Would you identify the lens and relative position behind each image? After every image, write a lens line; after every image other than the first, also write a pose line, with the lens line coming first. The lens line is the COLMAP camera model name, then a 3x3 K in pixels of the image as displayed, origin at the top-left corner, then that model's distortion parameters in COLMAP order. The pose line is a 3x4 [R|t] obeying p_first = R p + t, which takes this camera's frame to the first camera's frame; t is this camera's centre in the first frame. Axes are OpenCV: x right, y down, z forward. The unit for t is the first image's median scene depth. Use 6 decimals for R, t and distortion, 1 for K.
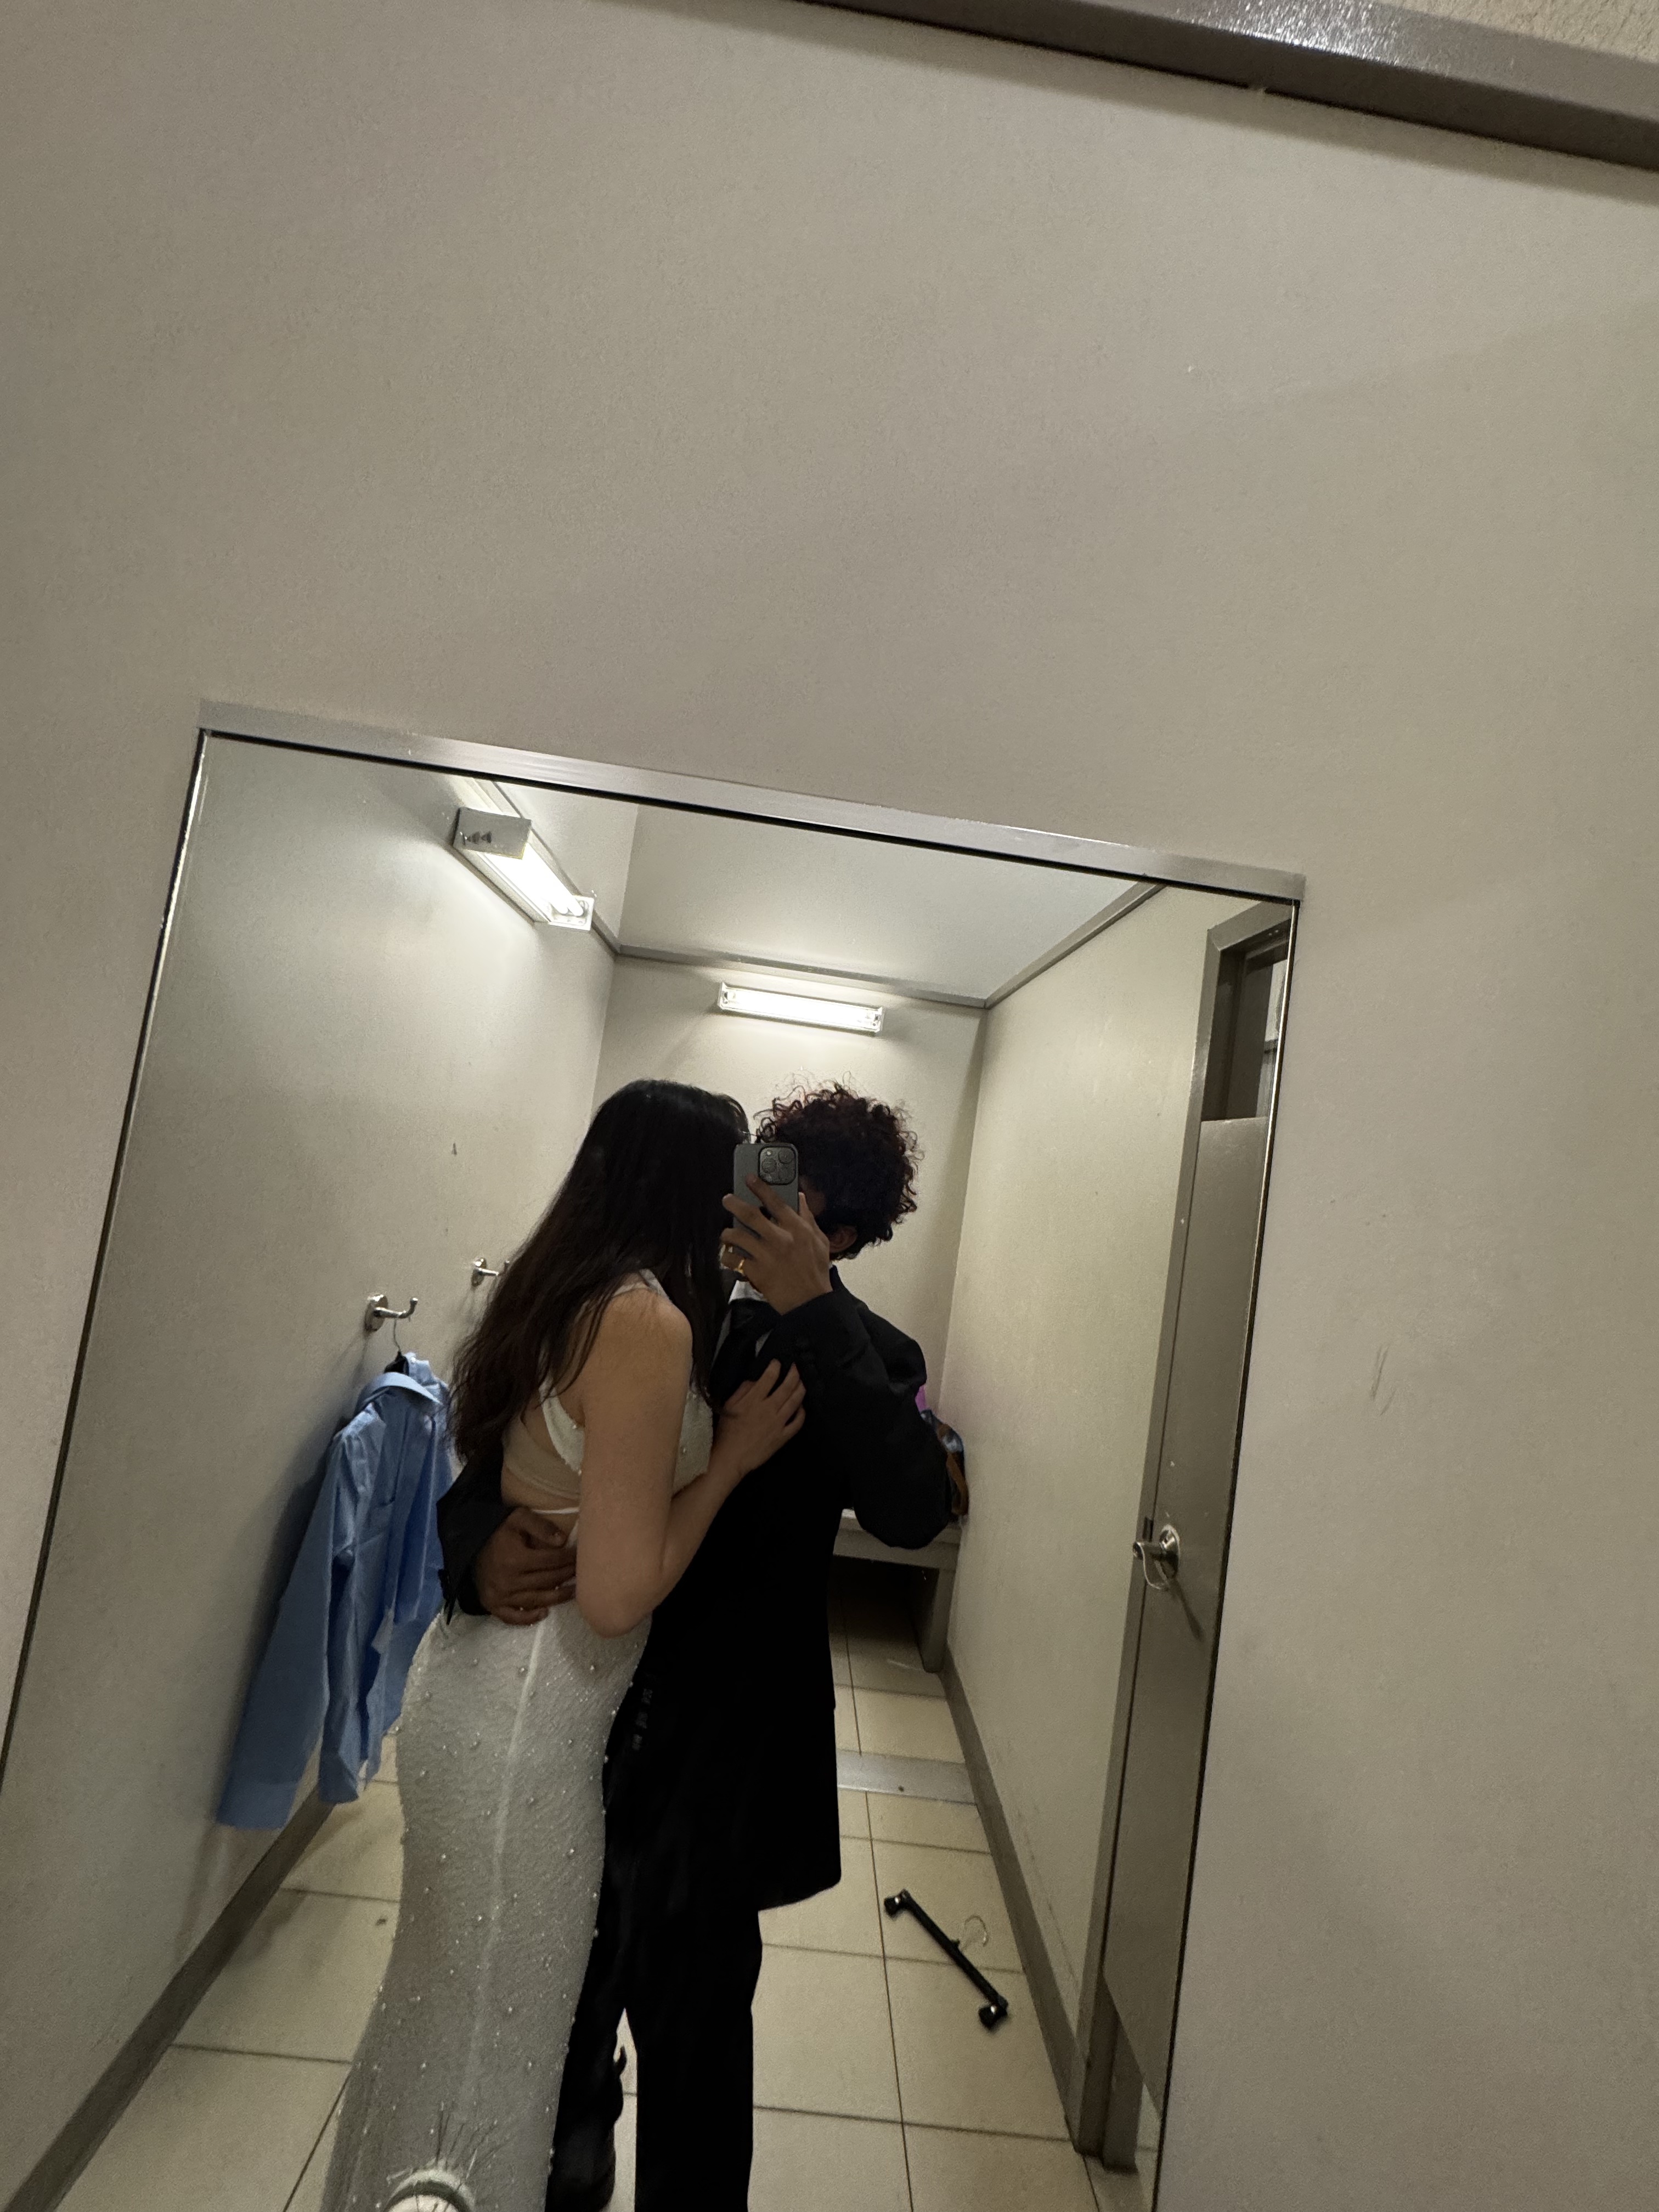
lens RADIAL K [[883.1, 0, 839.2], [0, 883.1, 1100.6], [0, 0, 1]] dist [0.000670, -0.000127]
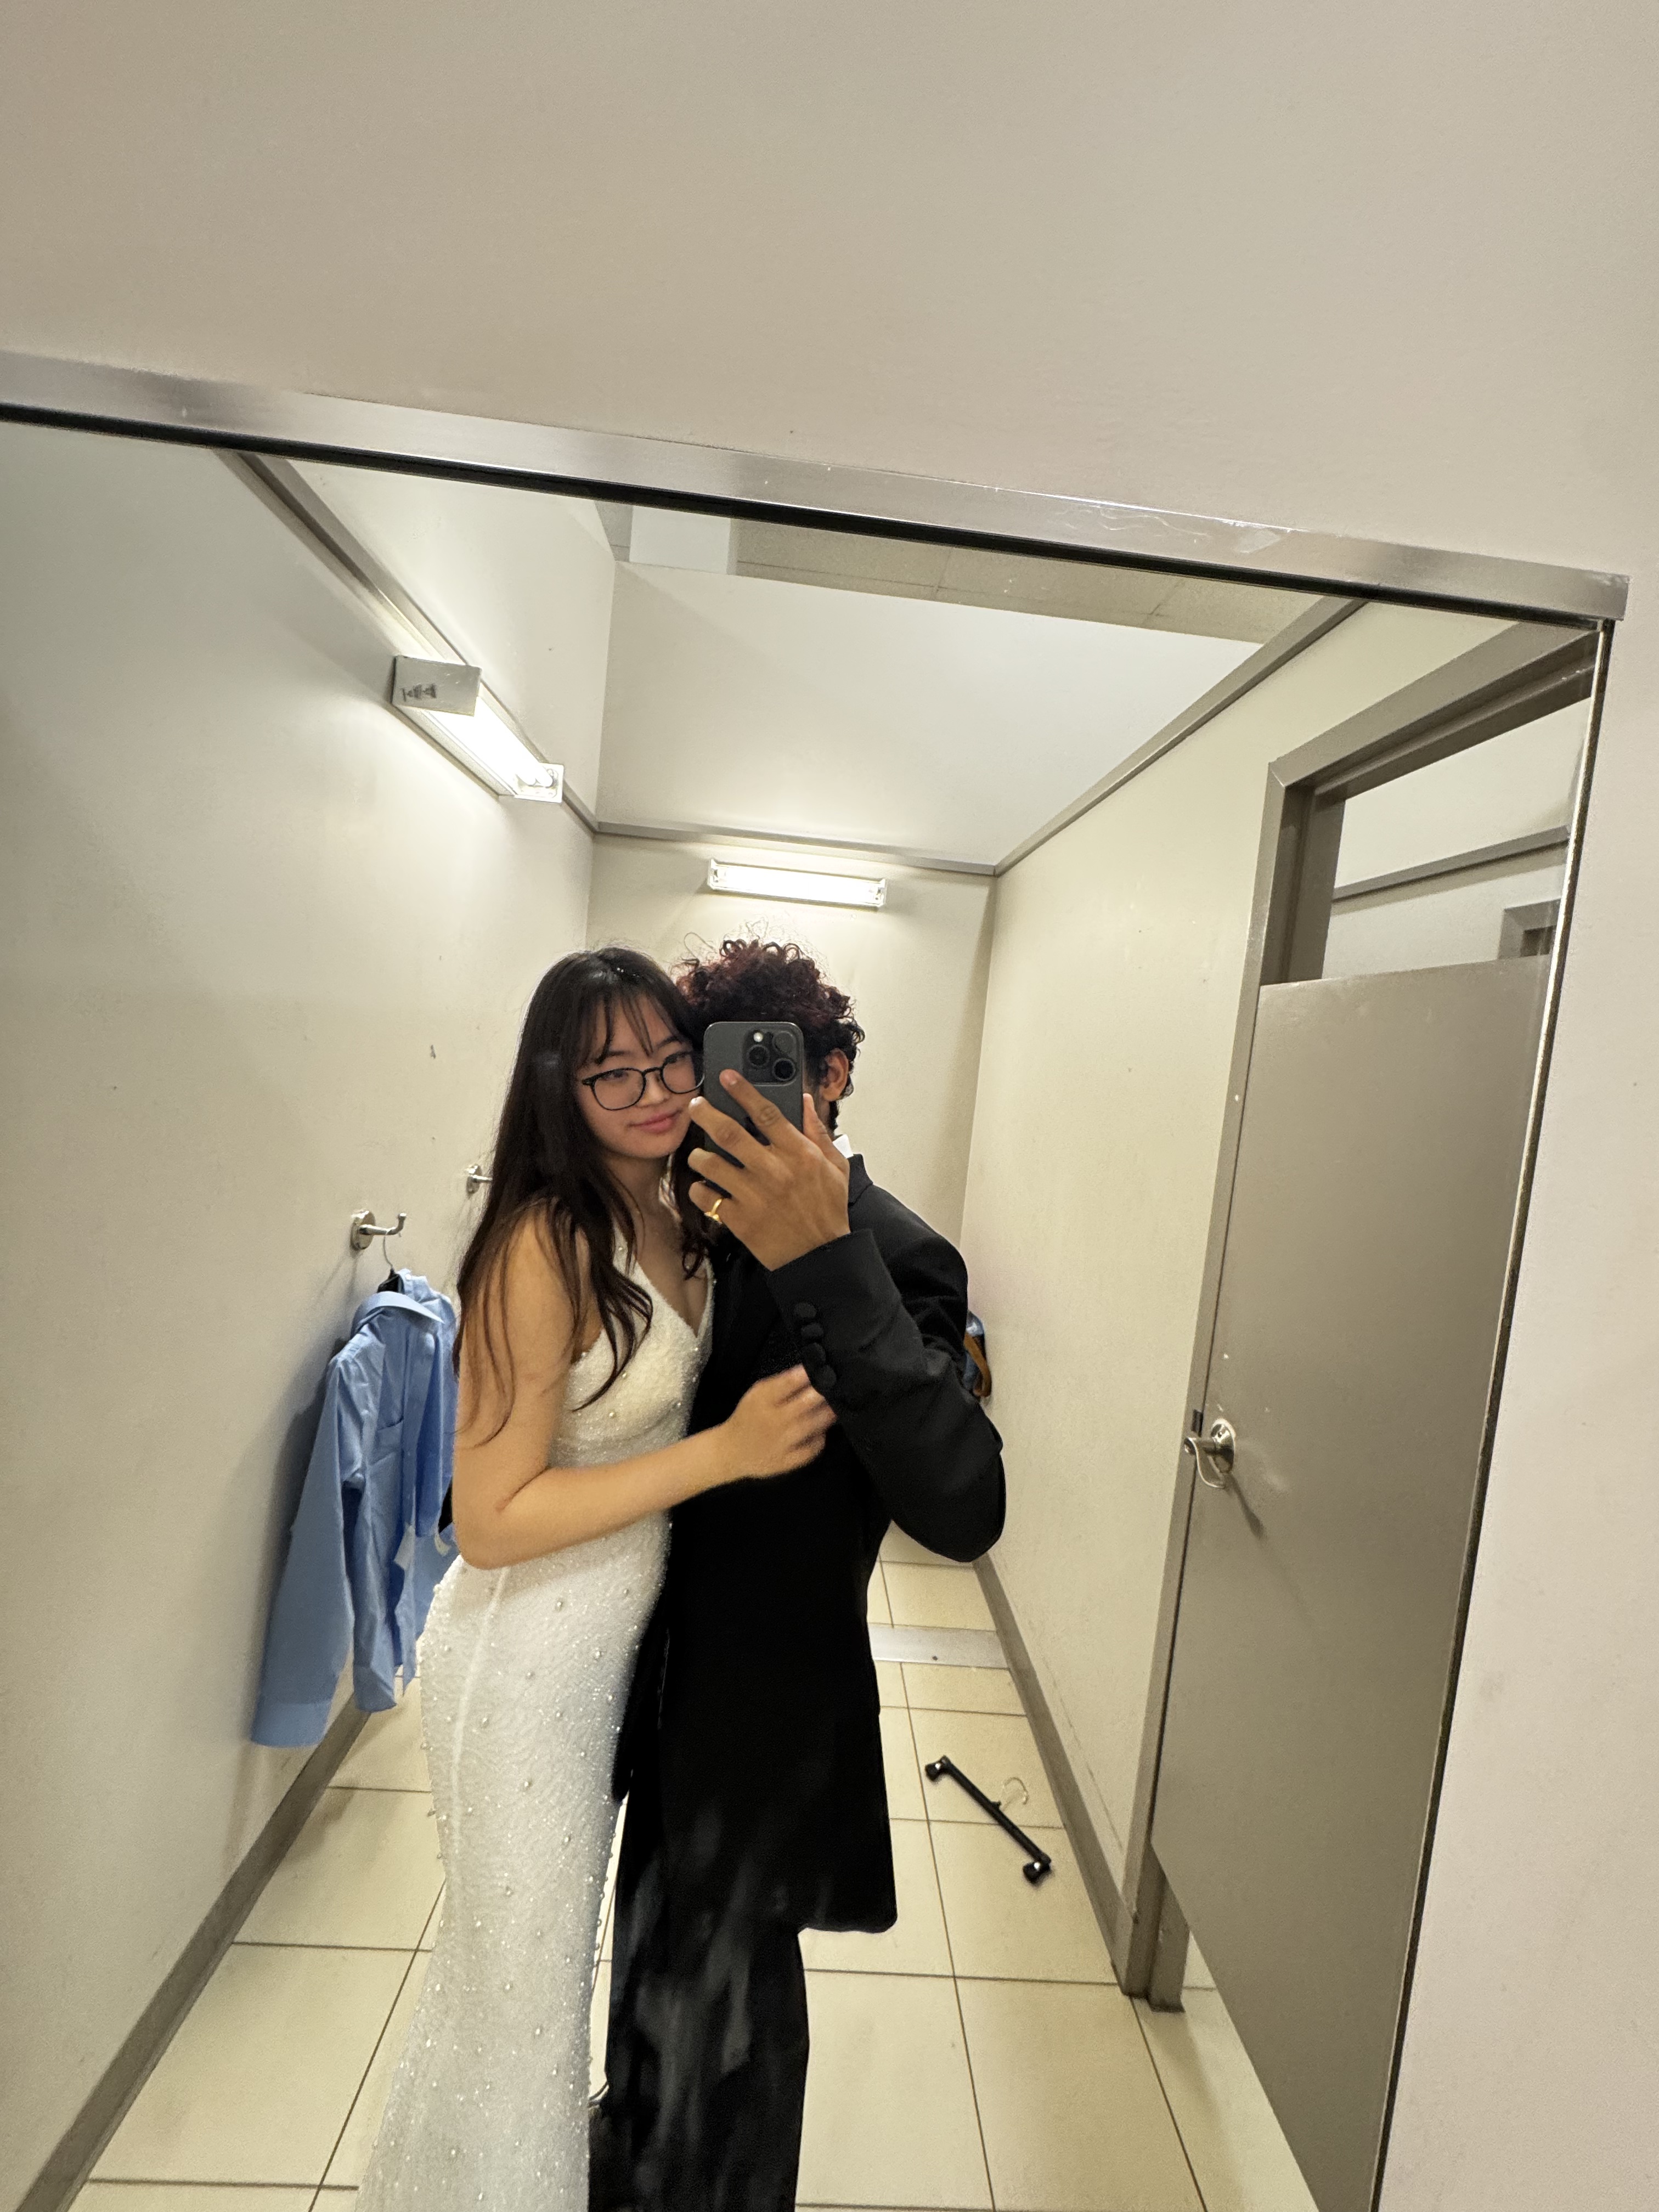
lens RADIAL K [[870.7, 0, 843.6], [0, 870.7, 1095.2], [0, 0, 1]] dist [0.000798, 0.000560]
pose [[0.999074, -0.042474, 0.006850, -0.017896], [0.041265, 0.991083, 0.126694, 0.003697], [-0.012170, -0.126294, 0.991918, 0.105021]]
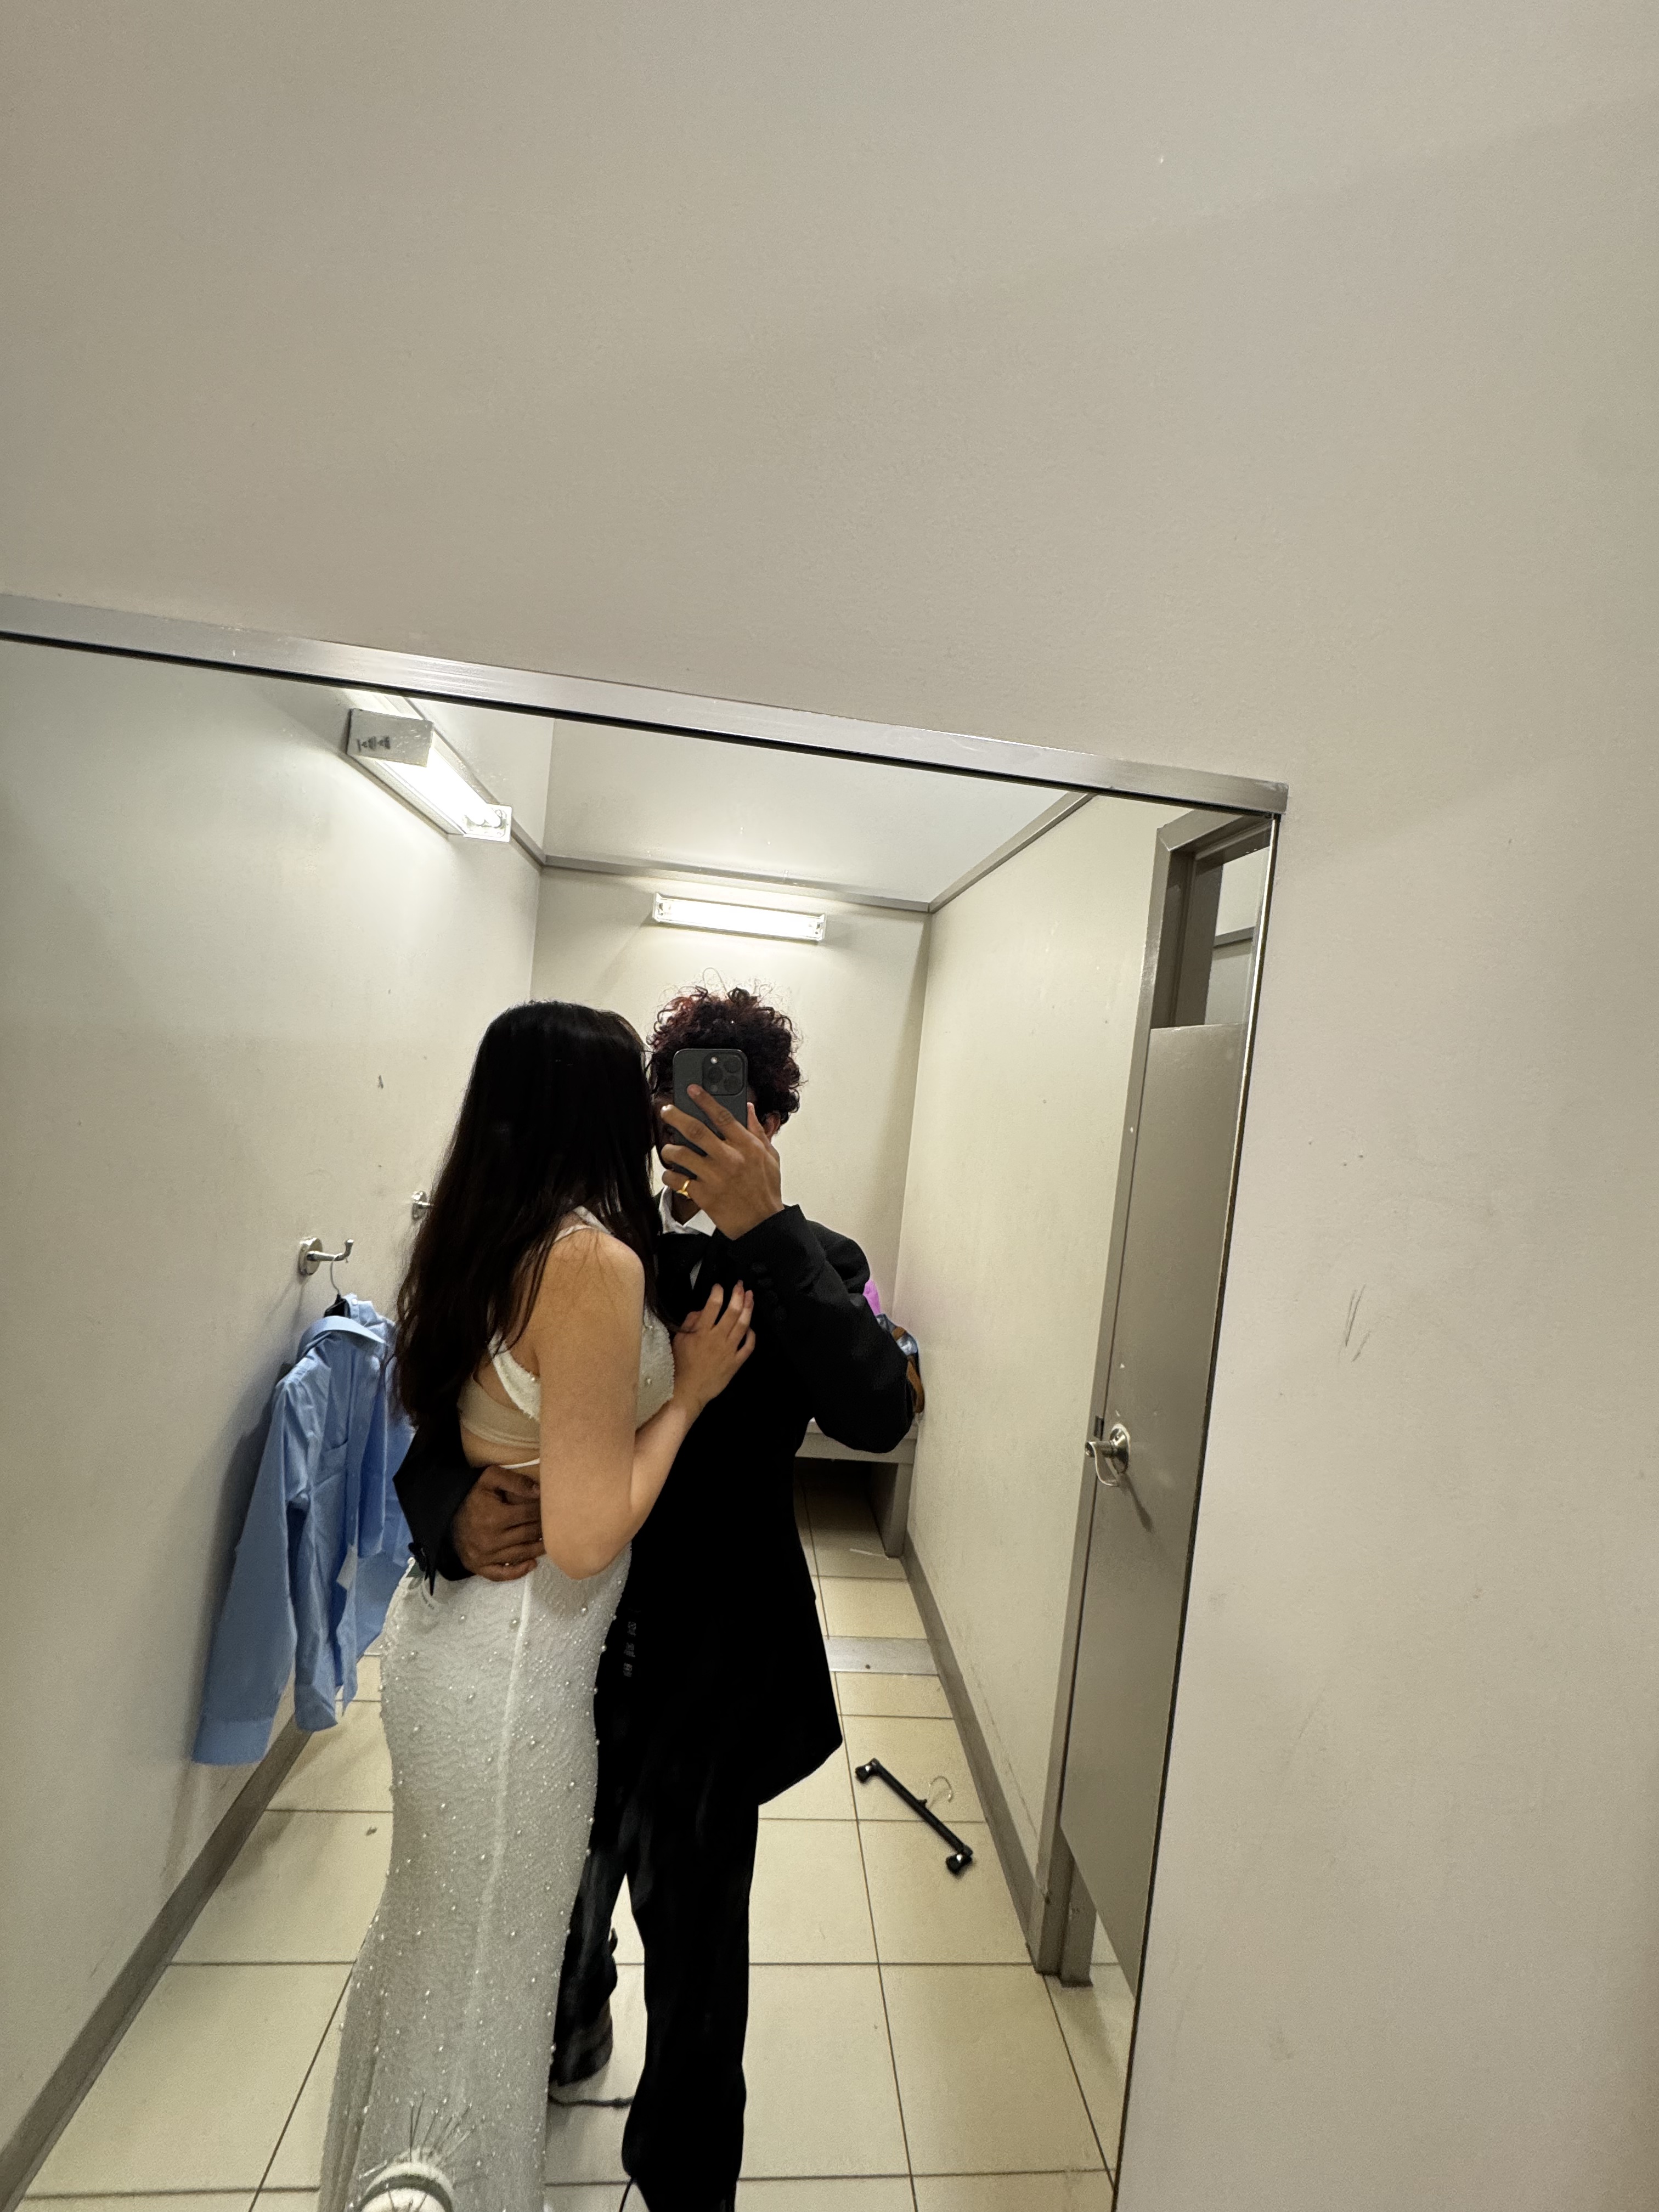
lens RADIAL K [[878.6, 0, 838.0], [0, 878.6, 1096.8], [0, 0, 1]] dist [0.003074, -0.000139]
pose [[0.997594, -0.040427, 0.056320, 0.003038], [0.034256, 0.993719, 0.106535, -0.015841], [-0.060274, -0.104349, 0.992713, 0.033923]]
